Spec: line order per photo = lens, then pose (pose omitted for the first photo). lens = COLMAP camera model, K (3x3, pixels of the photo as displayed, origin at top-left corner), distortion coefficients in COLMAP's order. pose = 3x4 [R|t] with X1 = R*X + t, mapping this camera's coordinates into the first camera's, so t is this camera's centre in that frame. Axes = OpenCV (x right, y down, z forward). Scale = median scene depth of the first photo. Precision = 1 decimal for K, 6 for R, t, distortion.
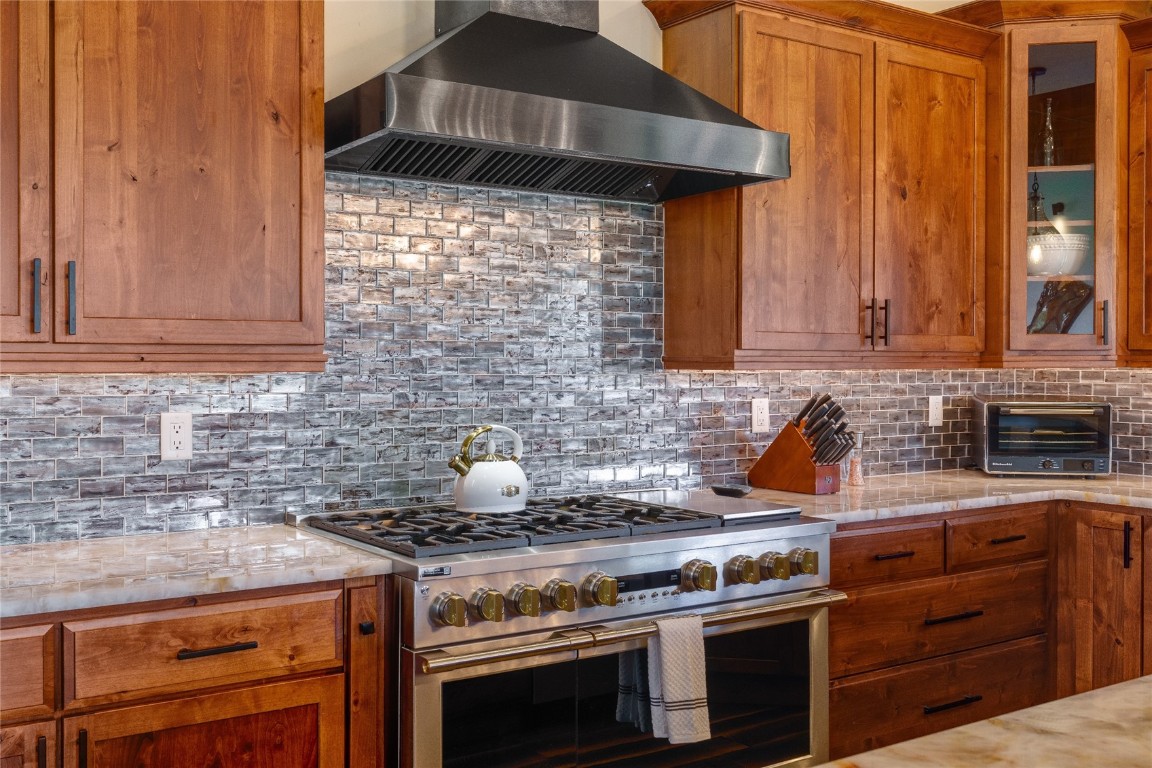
lens RADIAL K [[1149.8, 0, 575.5], [0, 1149.8, 381.9], [0, 0, 1]] dist [-0.009289, 0.000000]
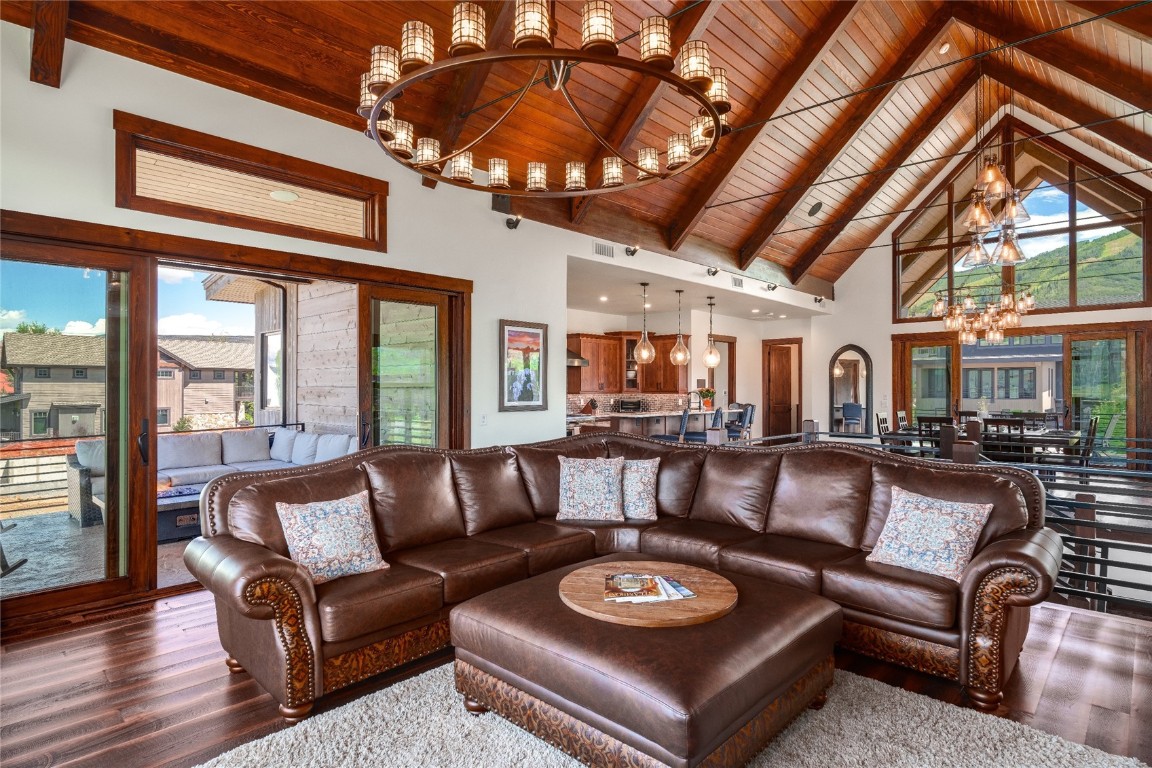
lens RADIAL K [[614.0, 0, 577.9], [0, 614.0, 386.2], [0, 0, 1]] dist [0.000029, 0.000000]
pose [[0.979281, 0.004544, 0.202457, -0.490503], [-0.001478, 0.999882, -0.015296, -0.004130], [-0.202503, 0.014680, 0.979172, -2.046330]]
